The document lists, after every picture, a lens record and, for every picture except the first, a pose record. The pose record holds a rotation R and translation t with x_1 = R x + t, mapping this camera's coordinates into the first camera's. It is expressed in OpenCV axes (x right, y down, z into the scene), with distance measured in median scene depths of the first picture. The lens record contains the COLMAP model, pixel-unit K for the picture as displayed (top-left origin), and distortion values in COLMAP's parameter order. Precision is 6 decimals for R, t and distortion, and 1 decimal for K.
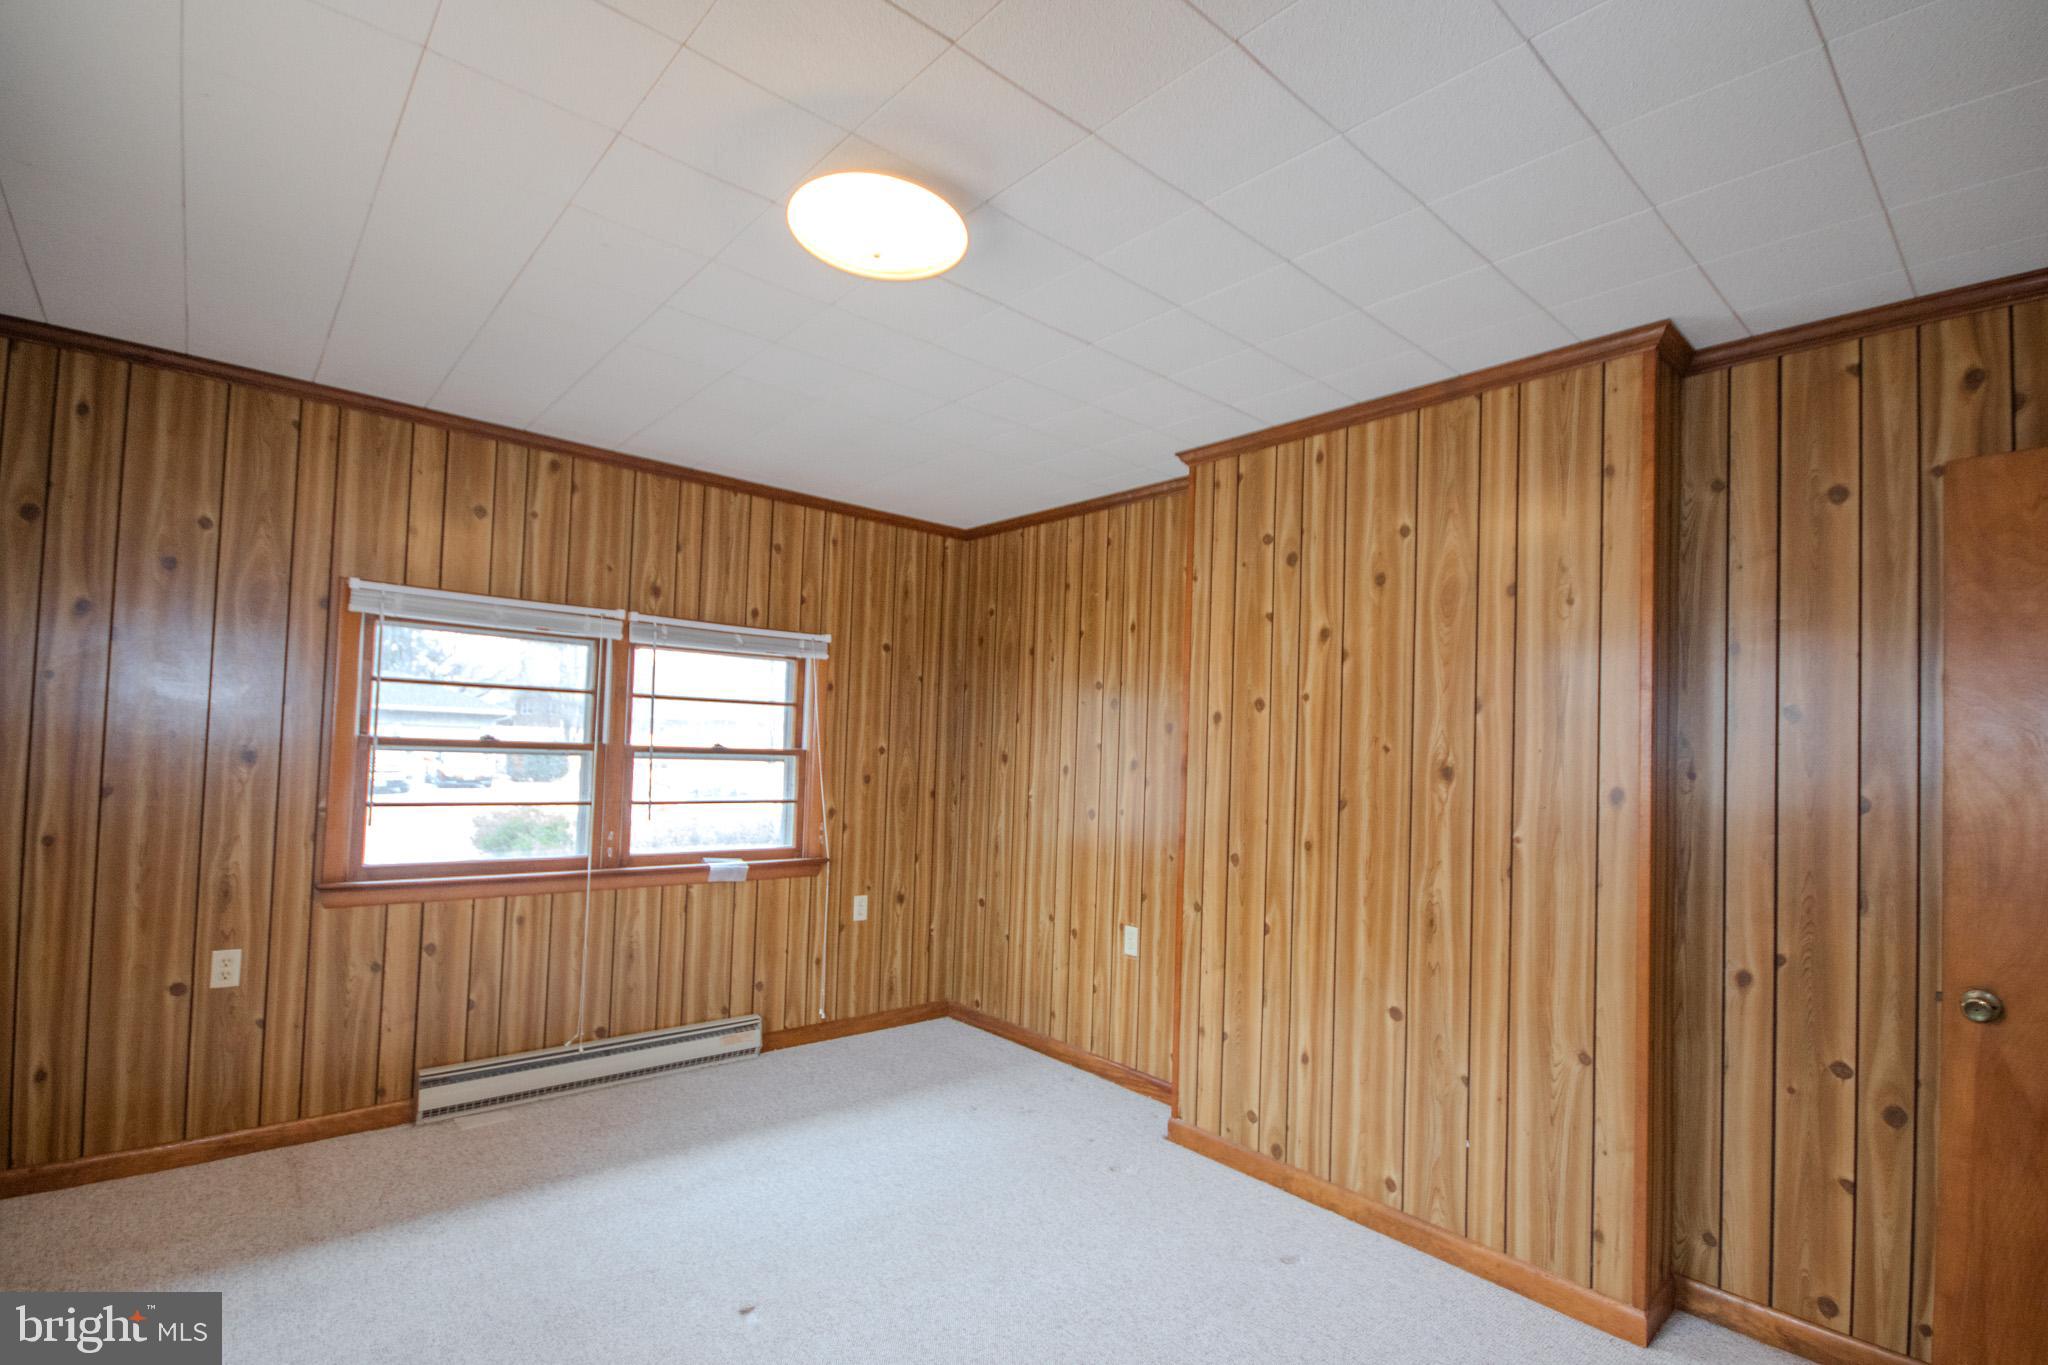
lens RADIAL K [[950.7, 0, 1022.4], [0, 950.7, 715.4], [0, 0, 1]] dist [-0.001144, -0.000303]
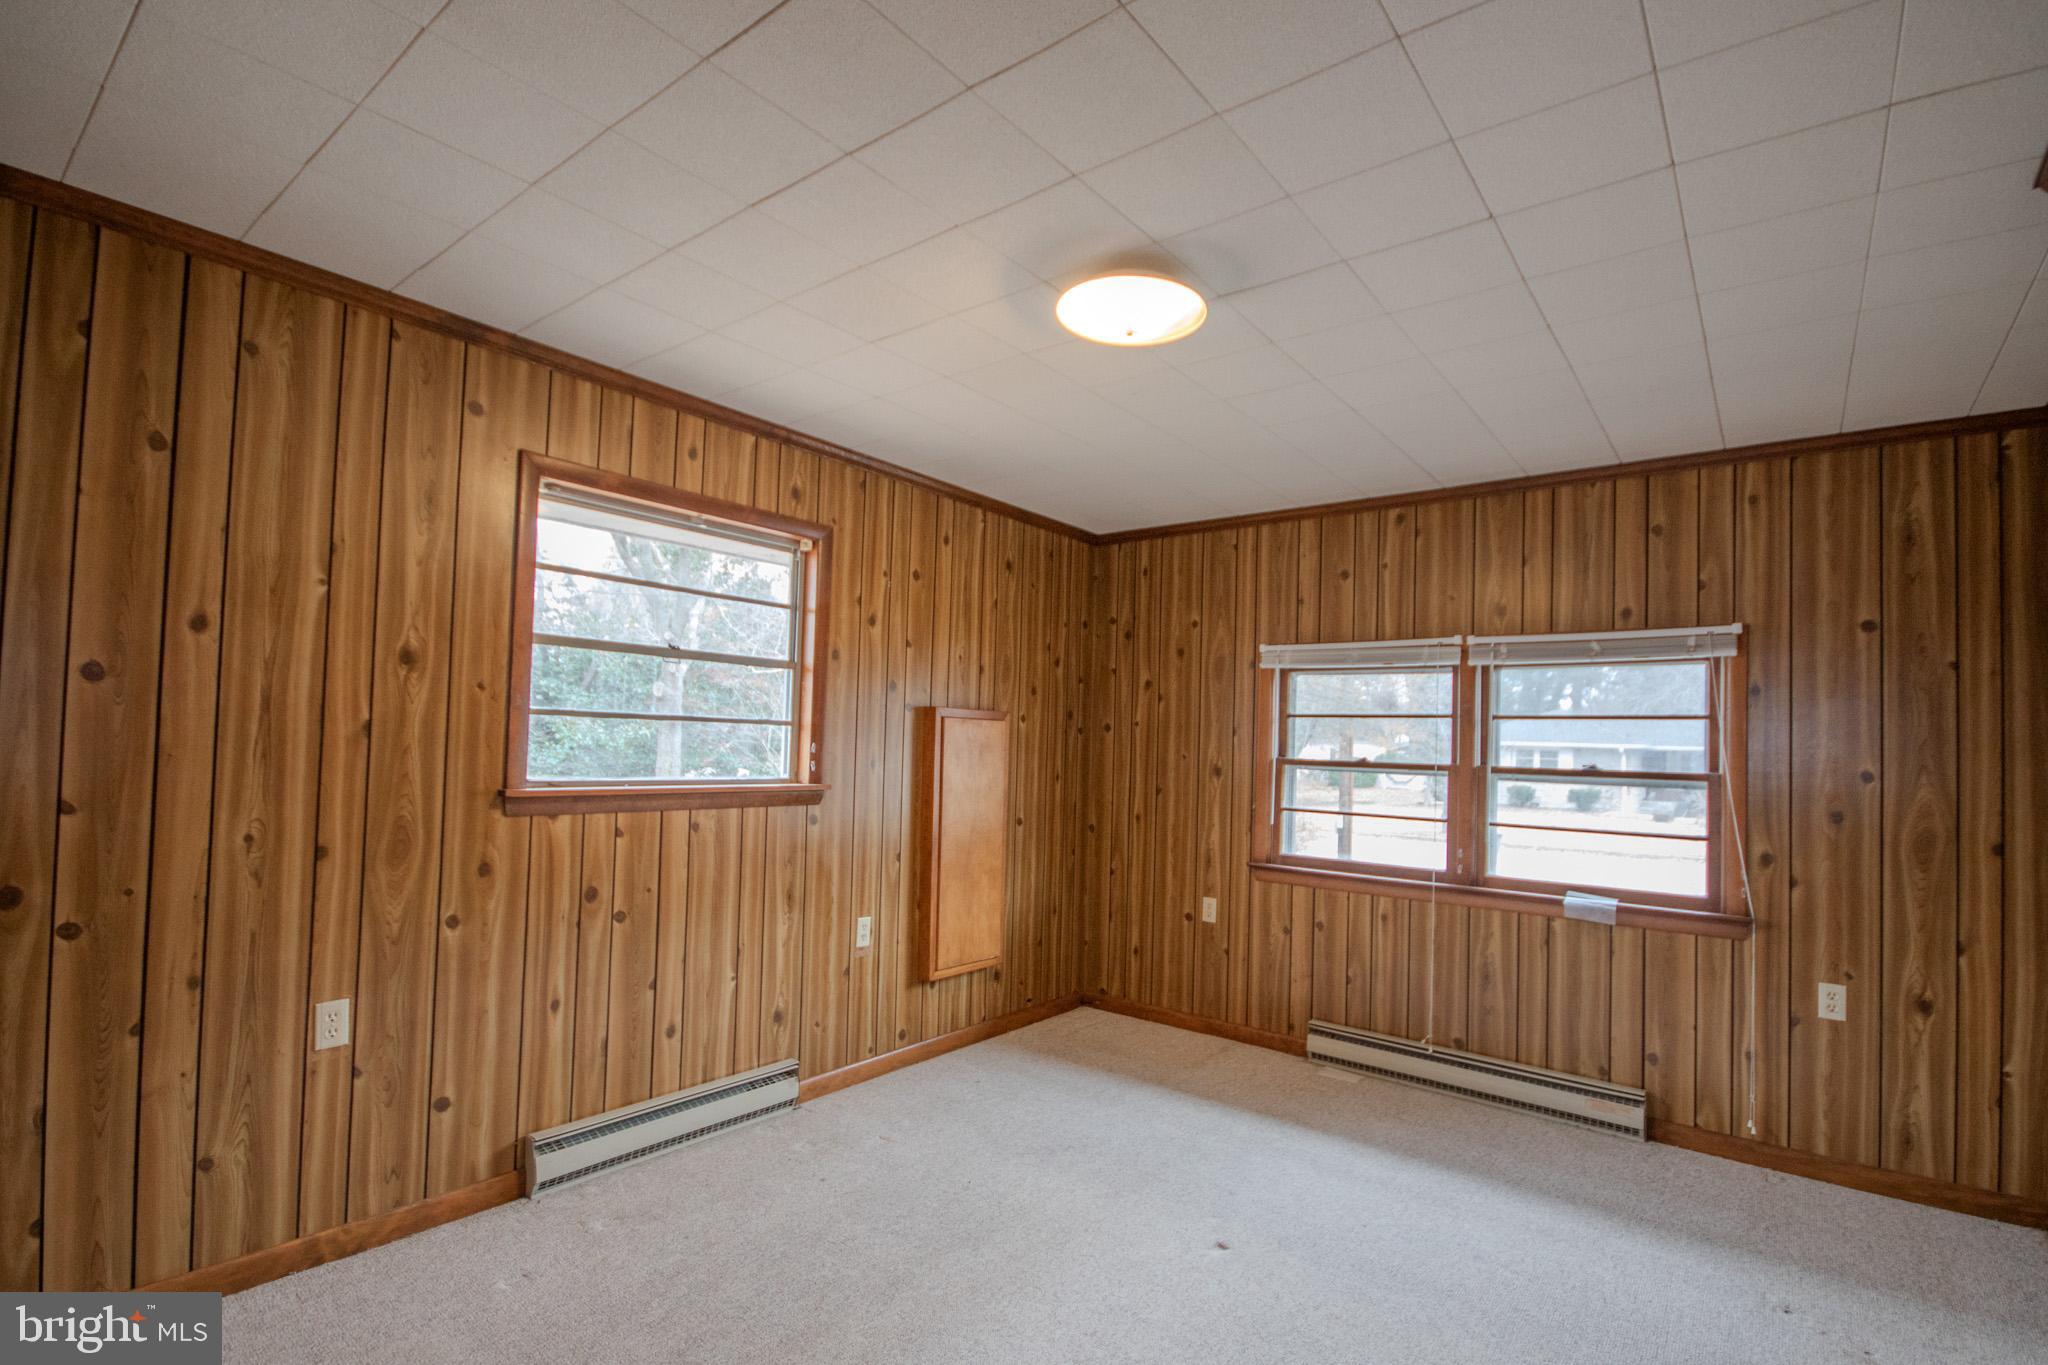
lens RADIAL K [[950.7, 0, 1022.4], [0, 950.7, 715.4], [0, 0, 1]] dist [-0.001144, -0.000303]
pose [[0.174491, -0.062544, -0.982670, 0.505935], [0.008016, 0.998038, -0.062099, 0.036585], [0.984626, 0.002959, 0.174650, 0.344076]]
